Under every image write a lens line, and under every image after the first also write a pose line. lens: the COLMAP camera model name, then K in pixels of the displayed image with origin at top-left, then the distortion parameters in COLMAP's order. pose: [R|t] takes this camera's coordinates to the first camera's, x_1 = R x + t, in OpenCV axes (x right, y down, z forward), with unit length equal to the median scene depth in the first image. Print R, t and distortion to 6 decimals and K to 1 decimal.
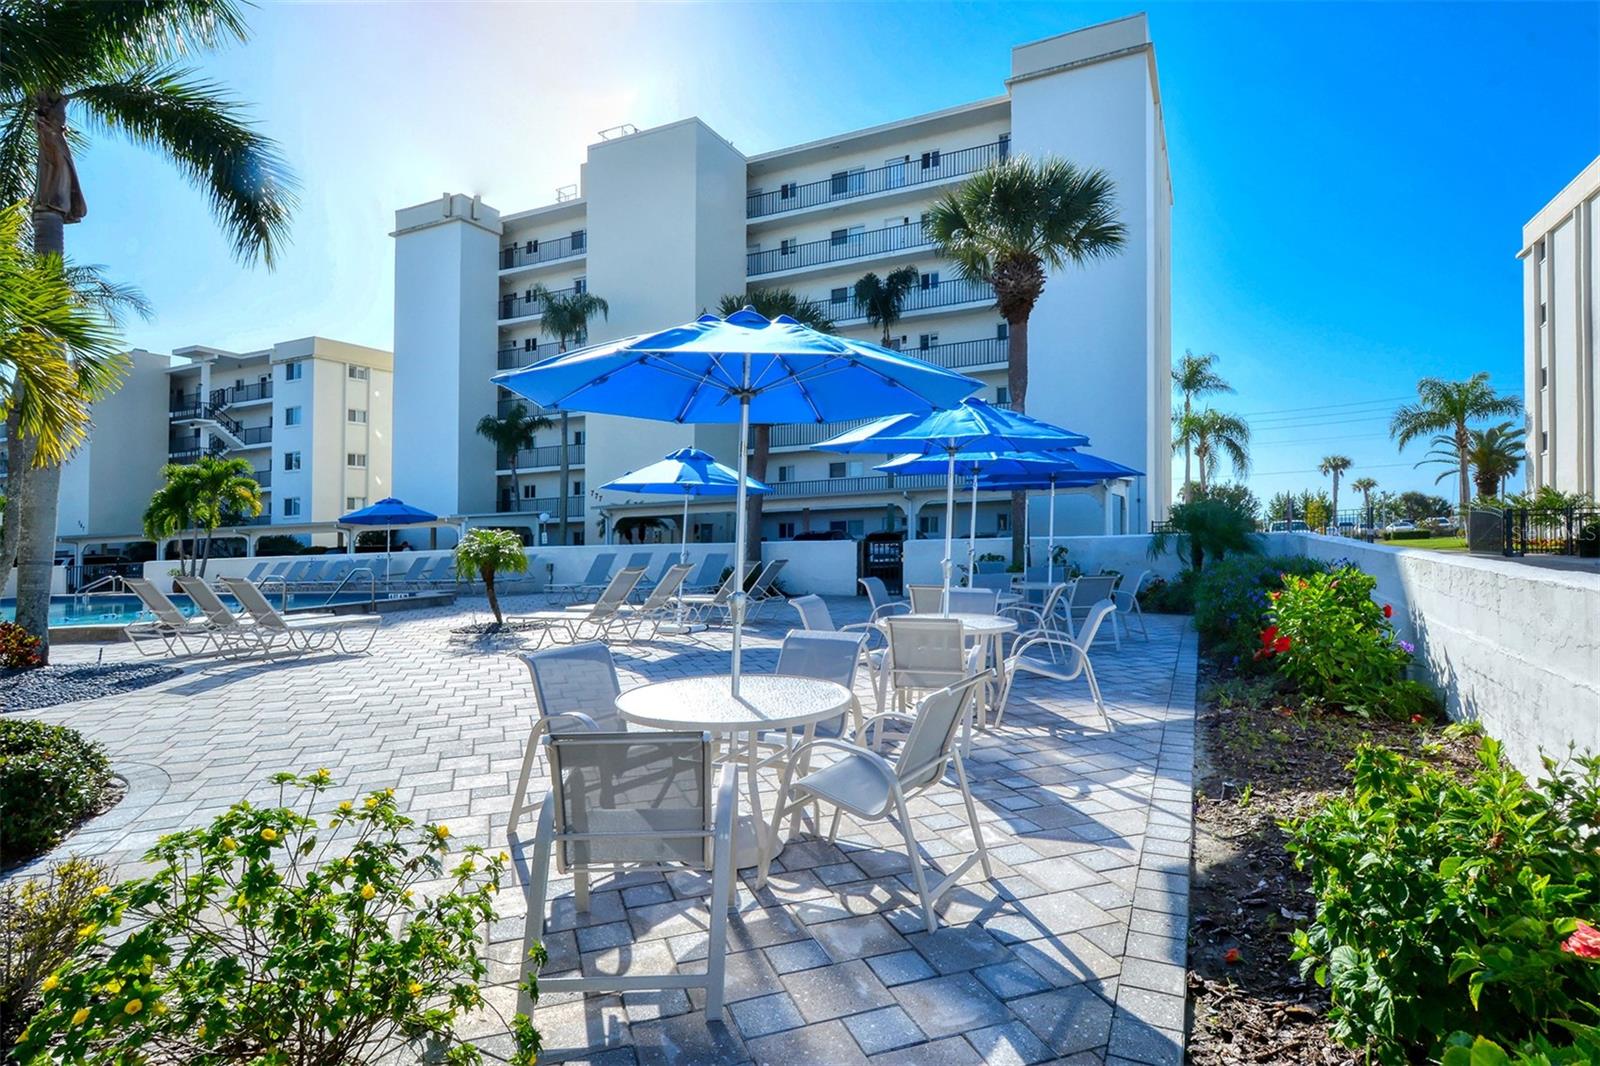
lens RADIAL K [[861.8, 0, 815.6], [0, 861.8, 508.9], [0, 0, 1]] dist [0.002541, -0.000310]
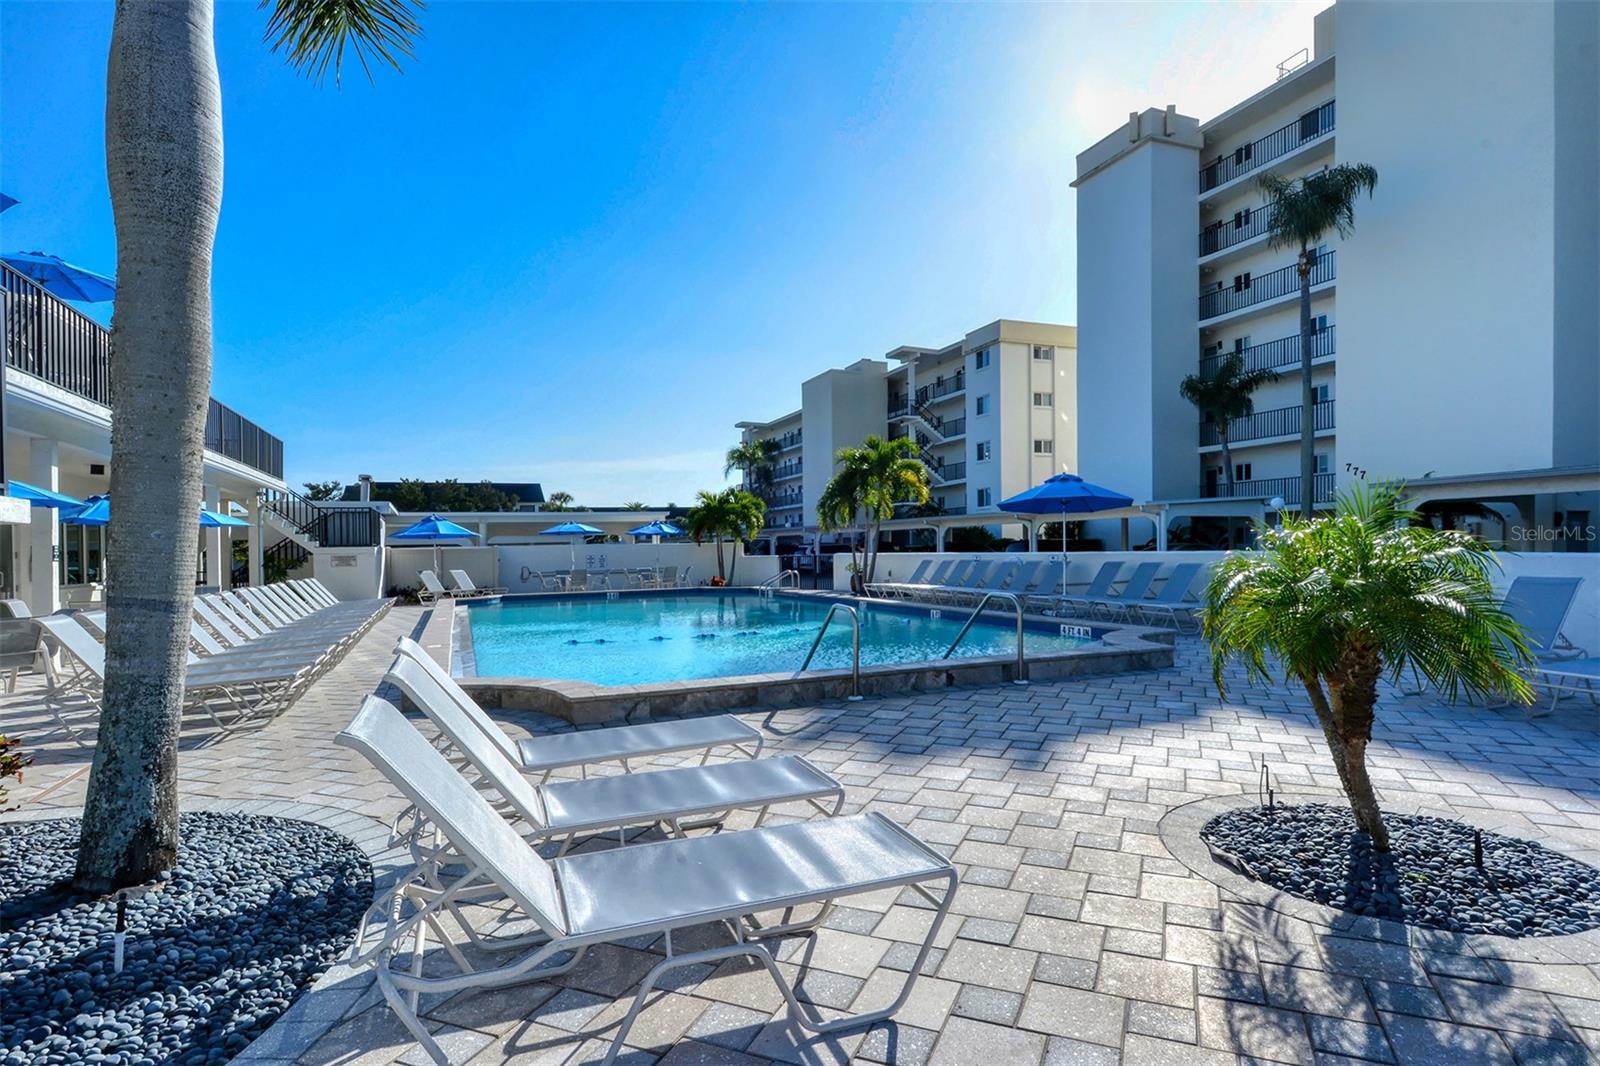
lens RADIAL K [[861.8, 0, 815.6], [0, 861.8, 508.9], [0, 0, 1]] dist [0.002541, -0.000310]
pose [[0.726012, -0.009583, -0.687616, -0.078360], [0.016541, 0.999857, 0.003529, 0.004471], [0.687483, -0.013936, 0.726066, 0.172078]]
